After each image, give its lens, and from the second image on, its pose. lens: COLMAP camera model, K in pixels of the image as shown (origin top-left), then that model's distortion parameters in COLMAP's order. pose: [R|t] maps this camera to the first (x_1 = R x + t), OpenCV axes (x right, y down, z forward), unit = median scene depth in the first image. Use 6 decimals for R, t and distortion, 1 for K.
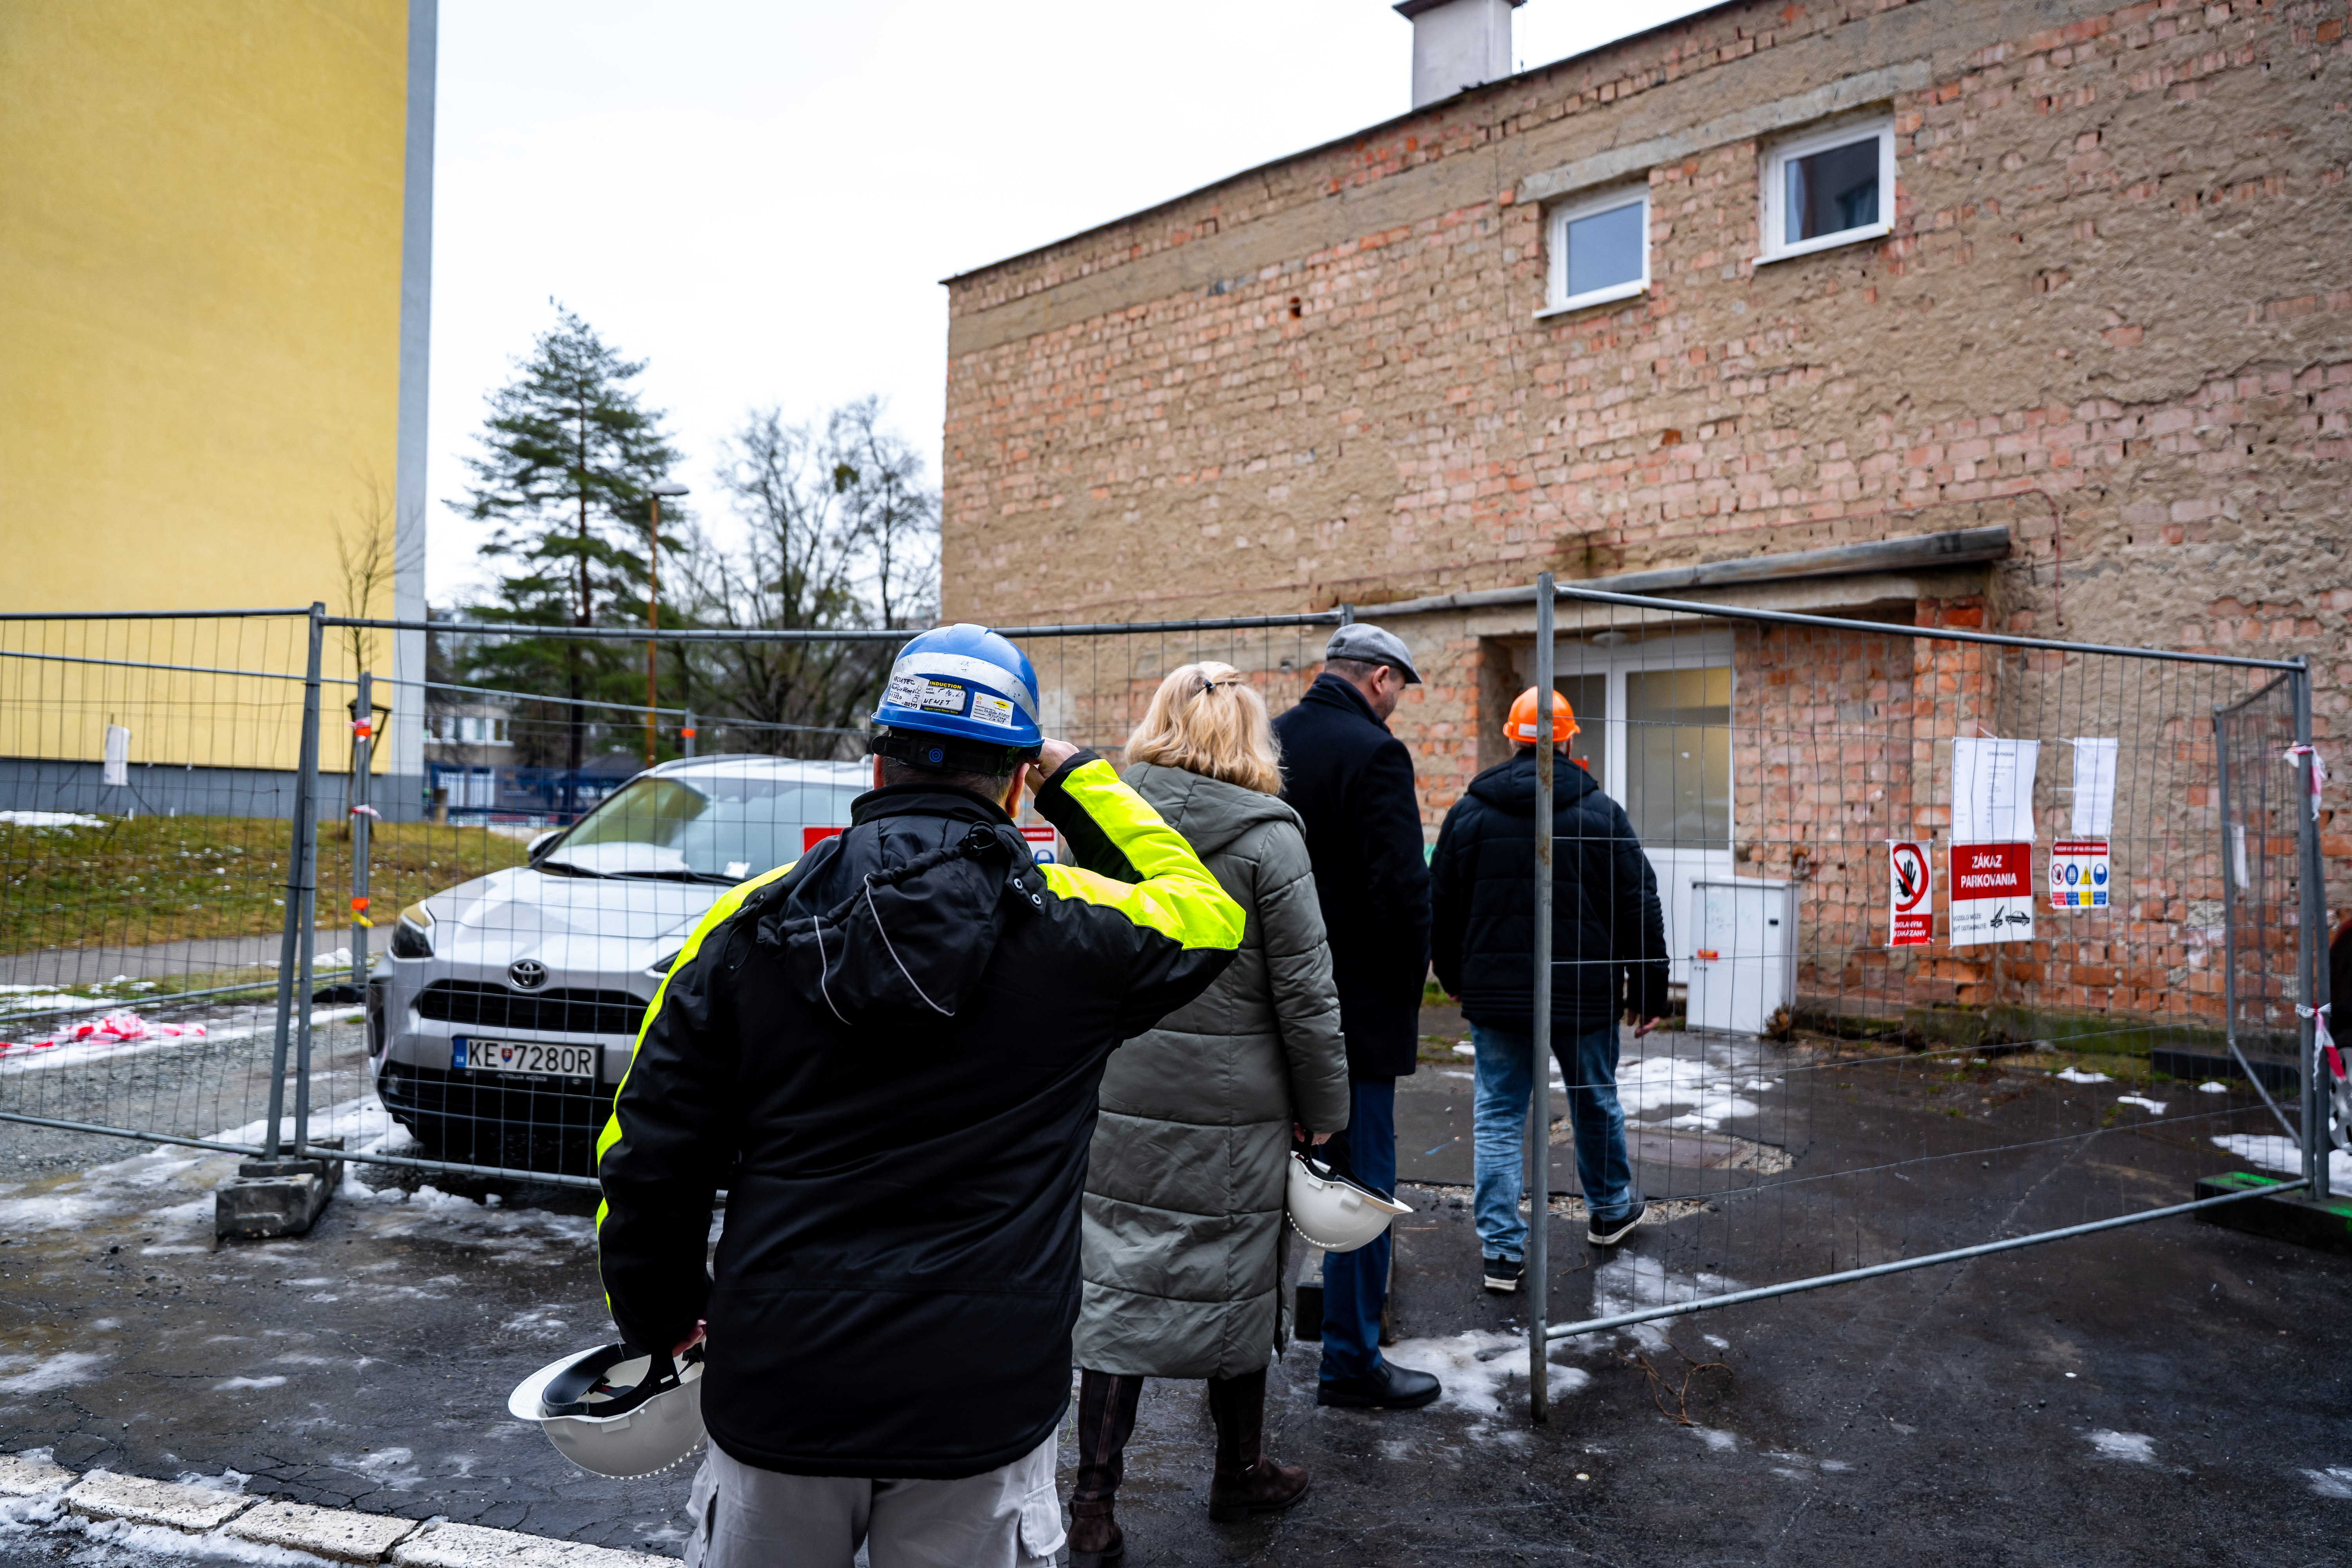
lens RADIAL K [[1564.4, 0, 1176.0], [0, 1564.4, 784.0], [0, 0, 1]] dist [0.008963, -0.015089]
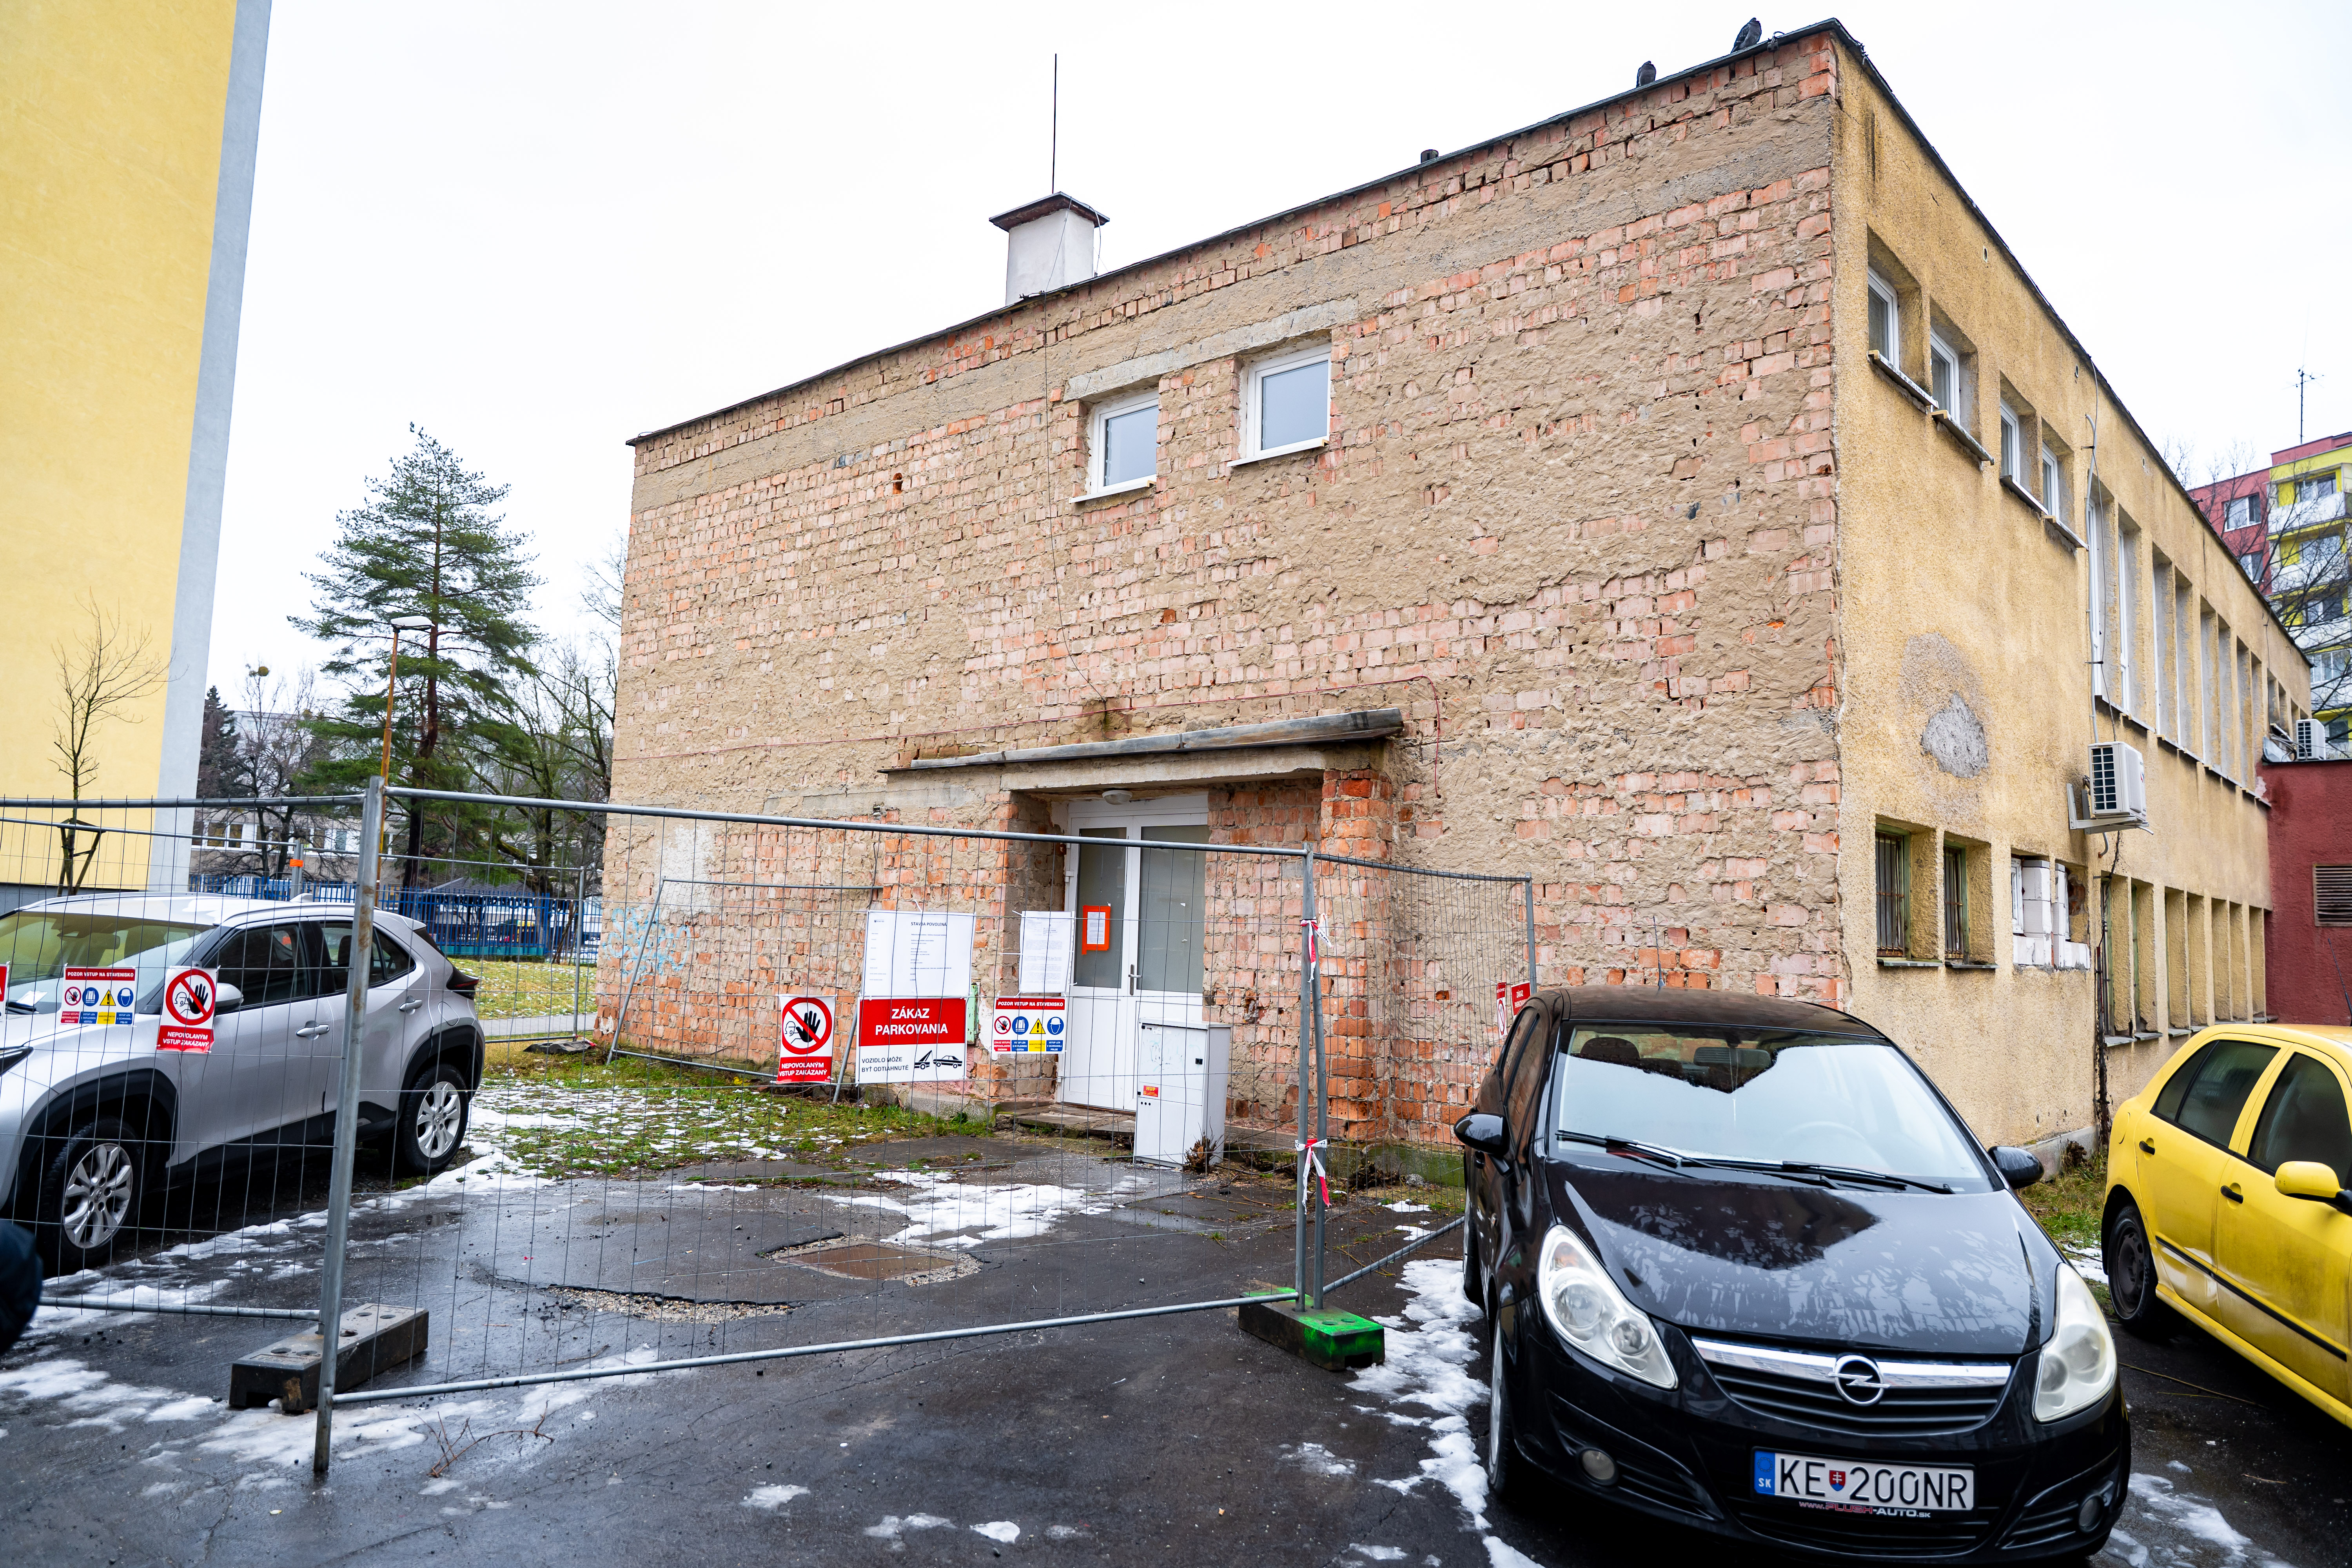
lens RADIAL K [[1574.2, 0, 1176.0], [0, 1574.2, 784.0], [0, 0, 1]] dist [-0.002206, -0.003053]
pose [[0.999155, 0.022593, 0.034341, 0.285375], [-0.019758, 0.996537, -0.080769, -0.013721], [-0.036047, 0.080022, 0.996141, -0.095836]]
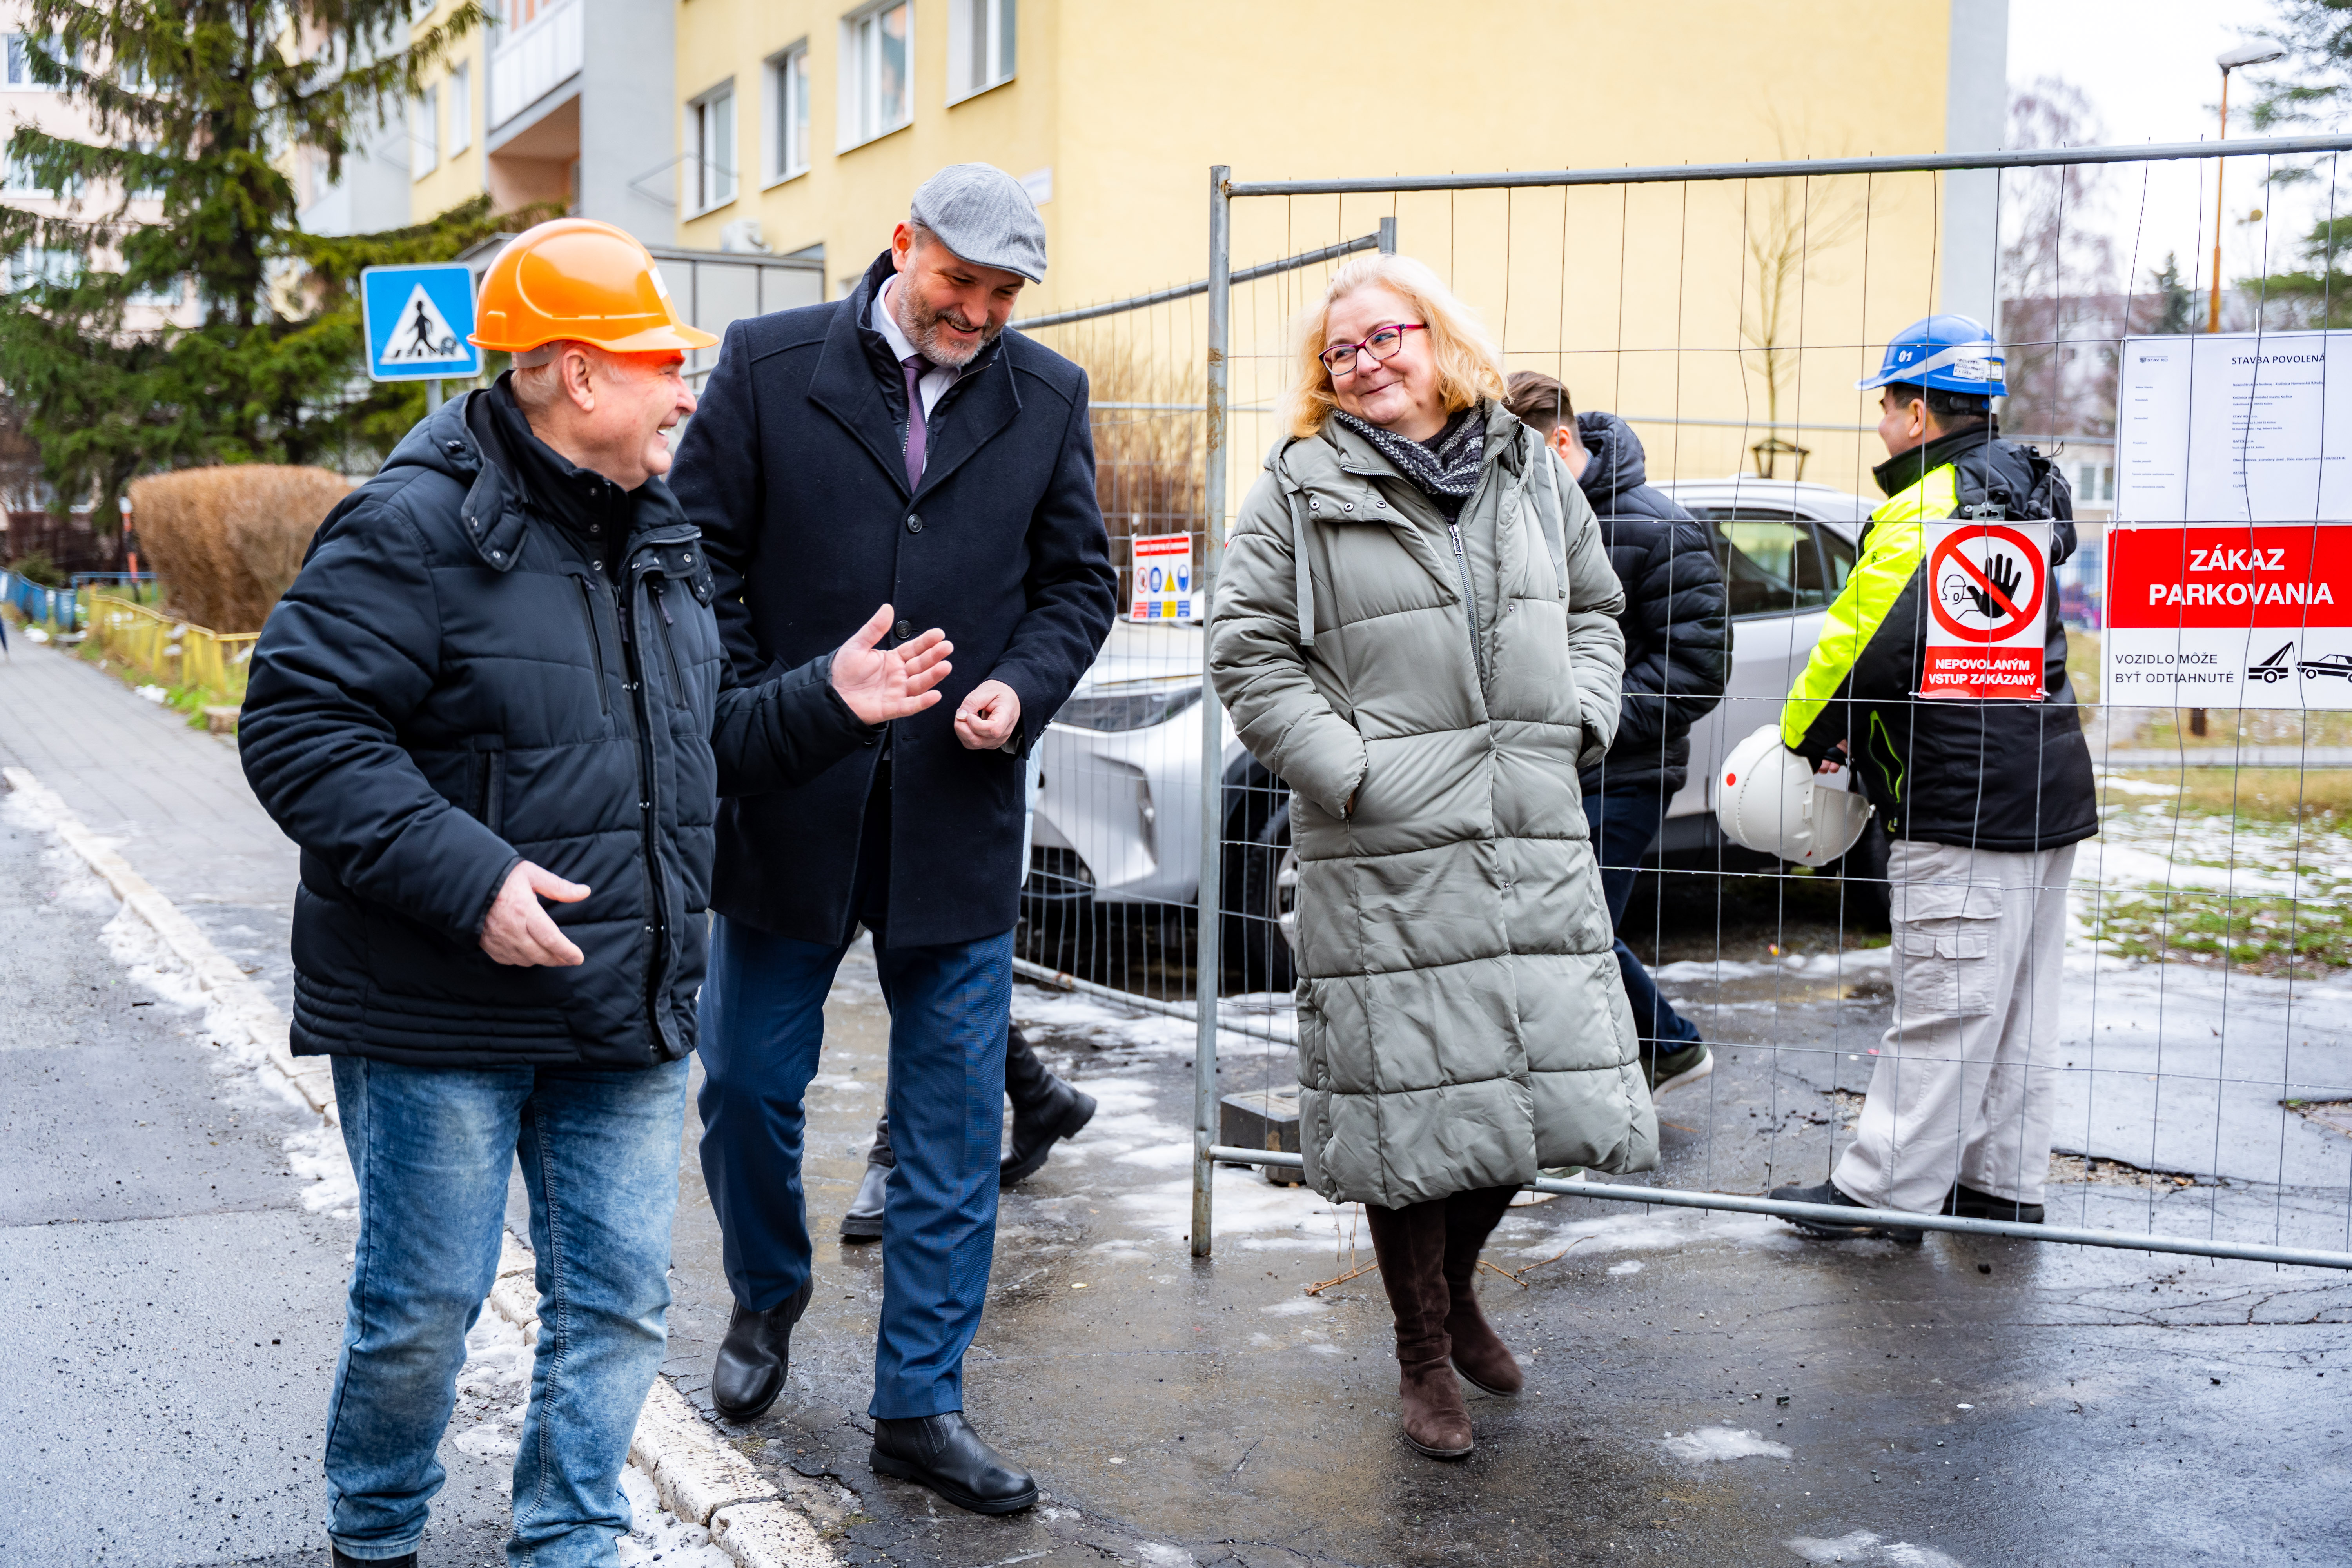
lens RADIAL K [[2682.8, 0, 1176.0], [0, 2682.8, 784.0], [0, 0, 1]] dist [0.016545, 0.031743]
pose [[0.630668, 0.049538, -0.774470, 0.428533], [0.007718, 0.997511, 0.070089, 0.024938], [0.776015, -0.050180, 0.628716, 0.050674]]
